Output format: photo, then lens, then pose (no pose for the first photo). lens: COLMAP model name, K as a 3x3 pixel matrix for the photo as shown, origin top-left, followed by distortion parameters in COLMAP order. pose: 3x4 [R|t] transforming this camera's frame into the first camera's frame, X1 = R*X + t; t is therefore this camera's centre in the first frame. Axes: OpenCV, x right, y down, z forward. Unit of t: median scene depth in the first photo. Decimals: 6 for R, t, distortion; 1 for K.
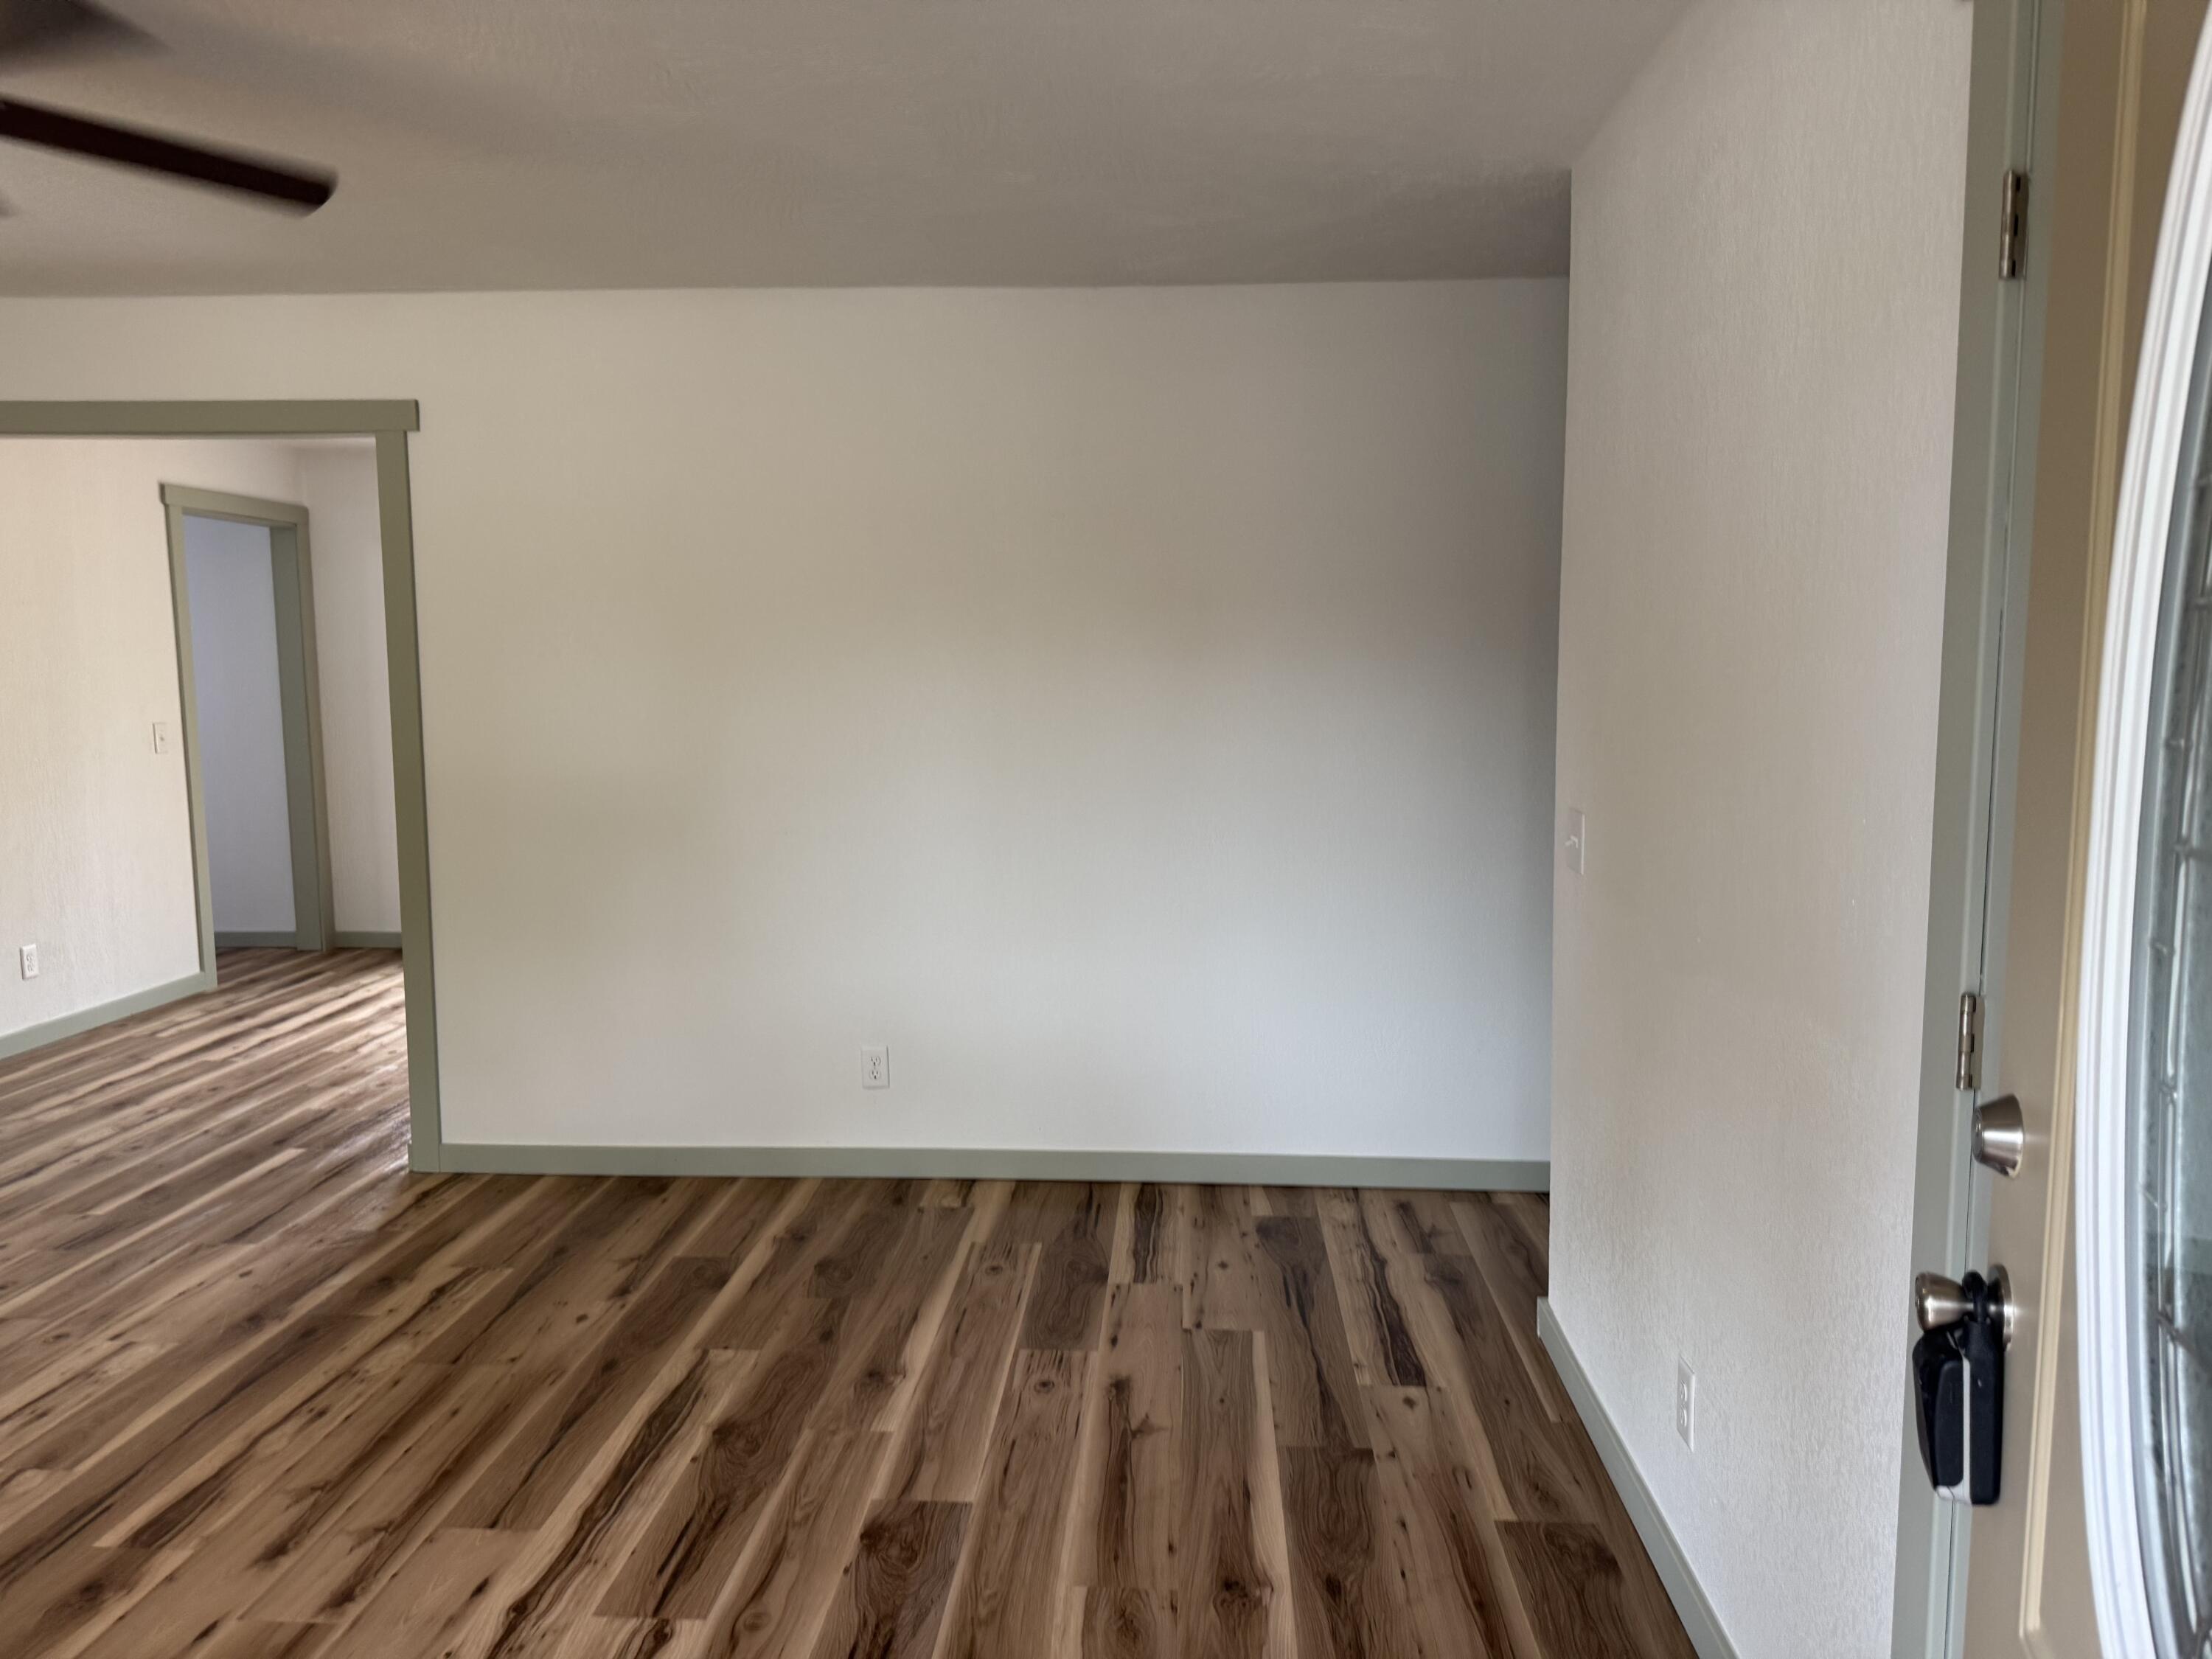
lens RADIAL K [[1570.9, 0, 1112.2], [0, 1570.9, 867.0], [0, 0, 1]] dist [-0.005406, 0.003495]
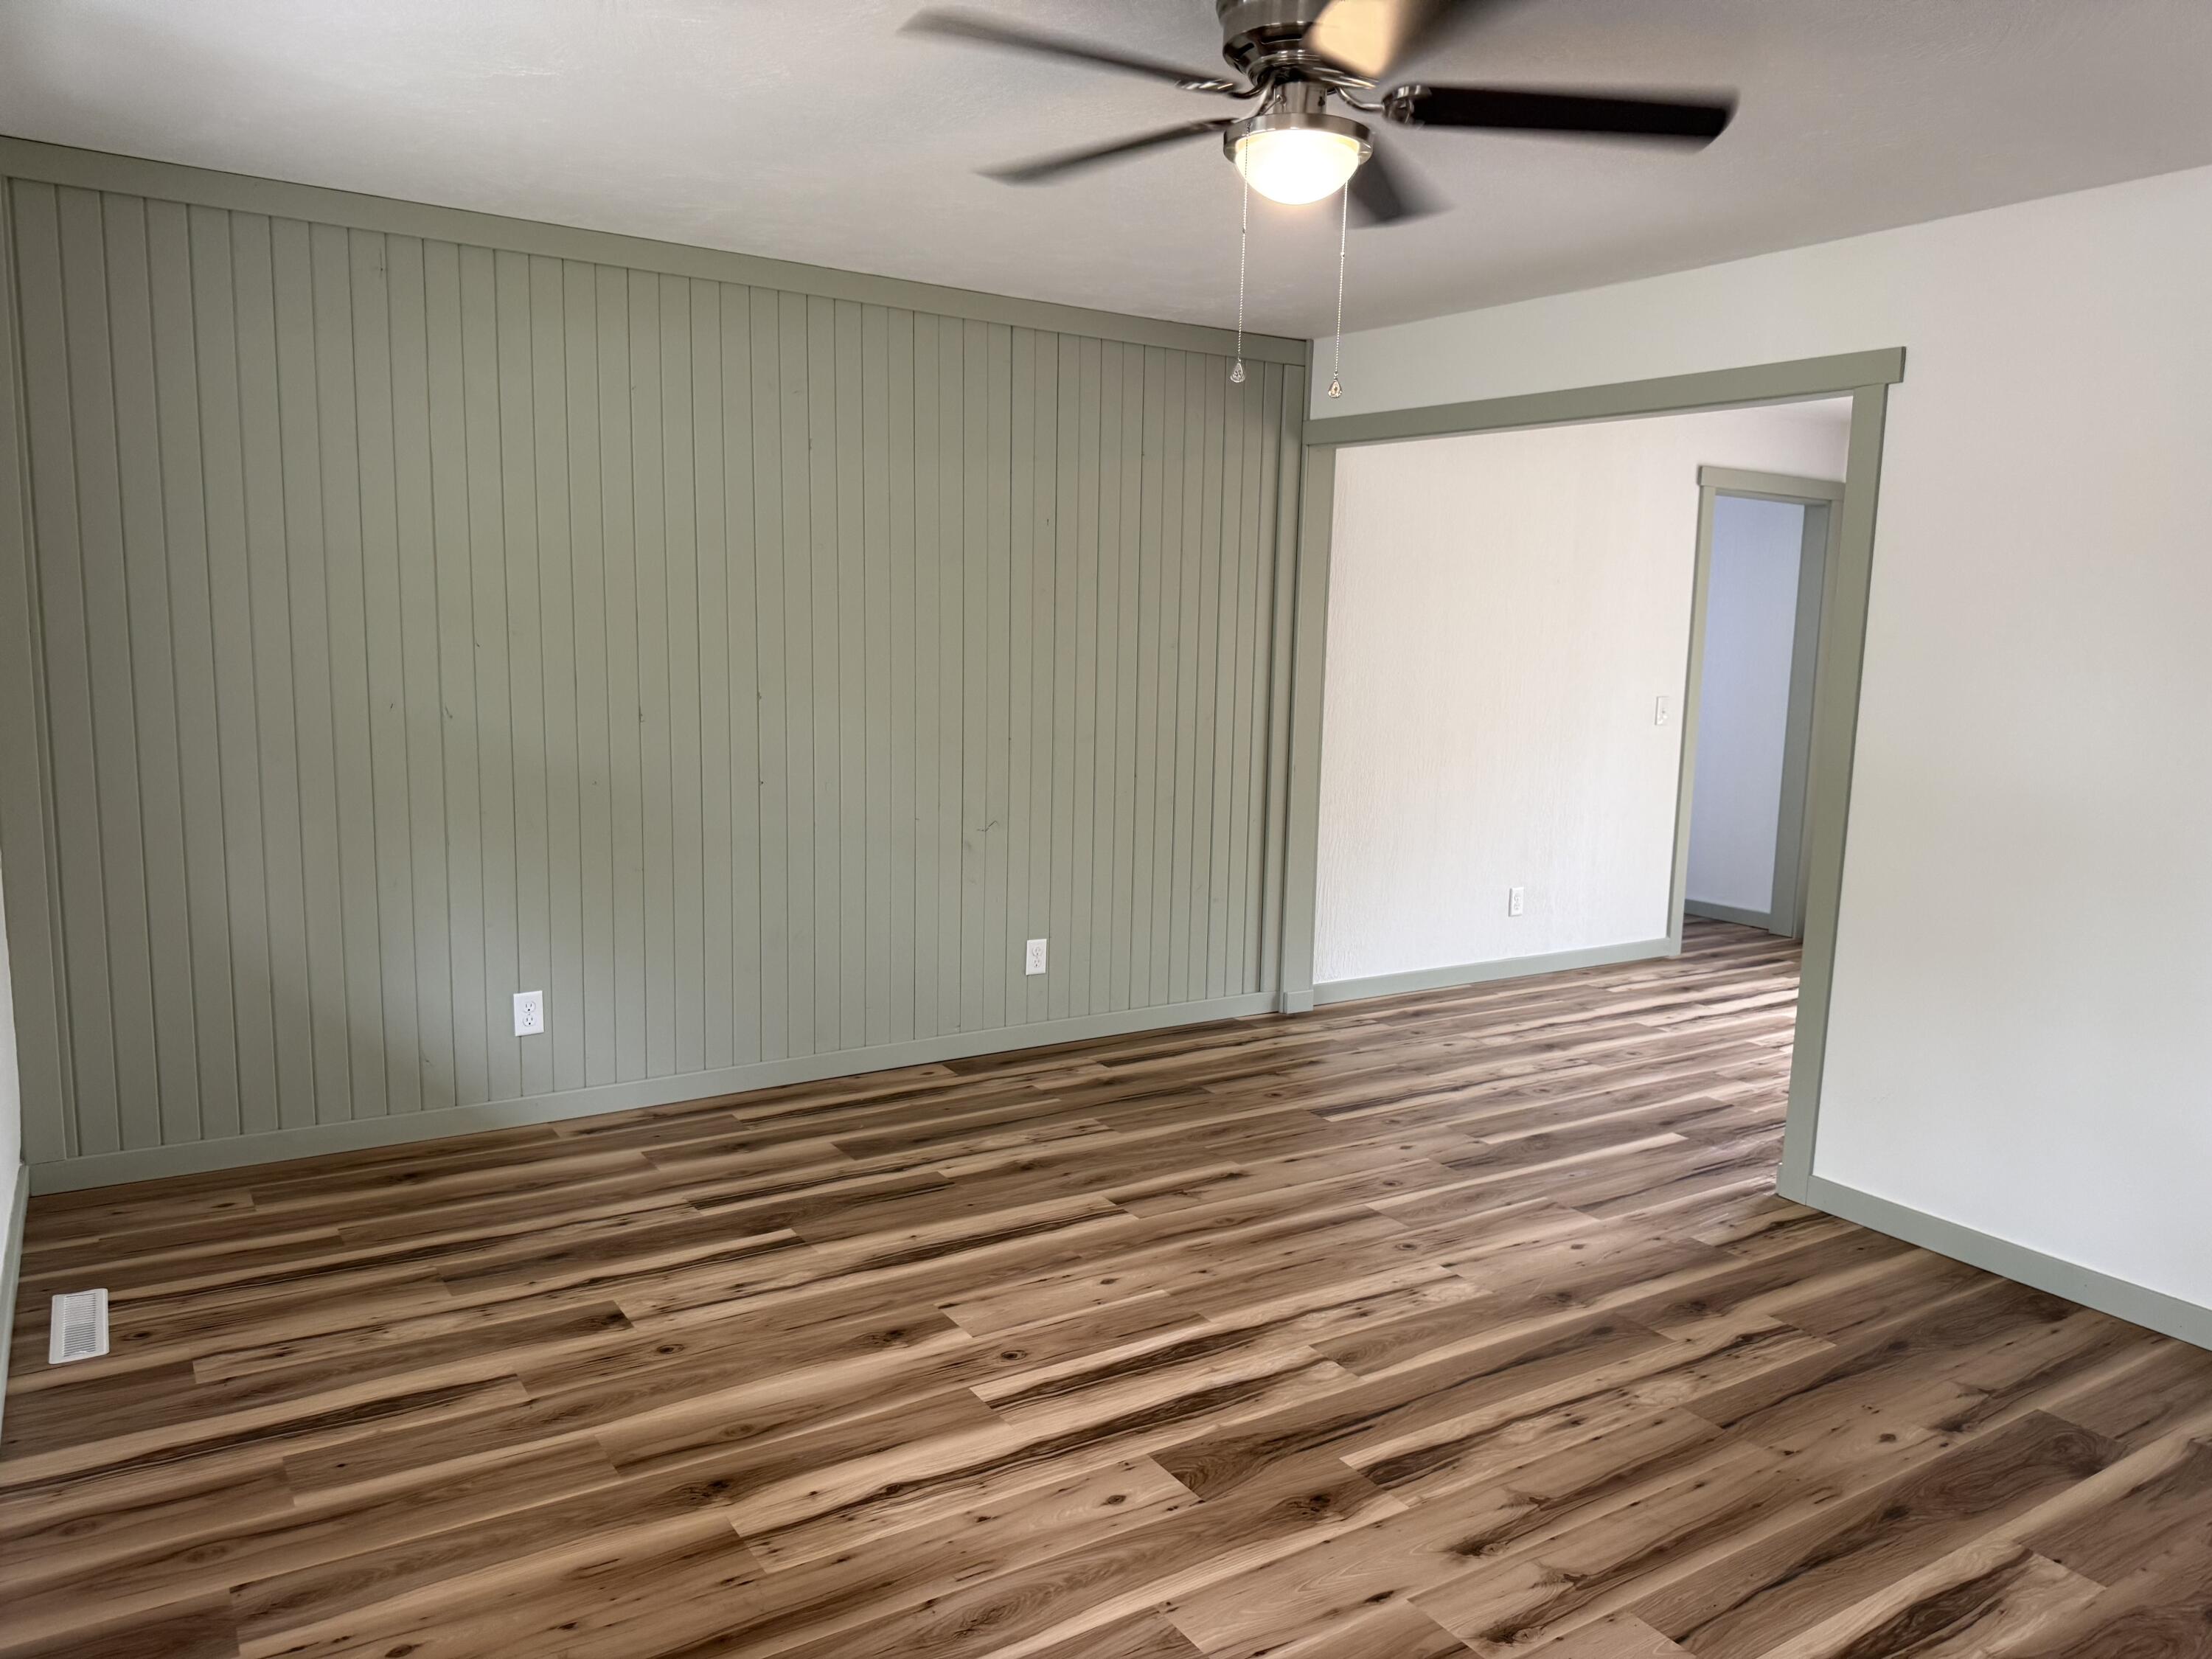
lens RADIAL K [[1570.9, 0, 1112.2], [0, 1570.9, 867.0], [0, 0, 1]] dist [-0.005406, 0.003495]
pose [[0.597277, 0.152064, -0.787488, 0.024177], [-0.145487, 0.986114, 0.080074, -0.017210], [0.788729, 0.066743, 0.611107, 0.134170]]
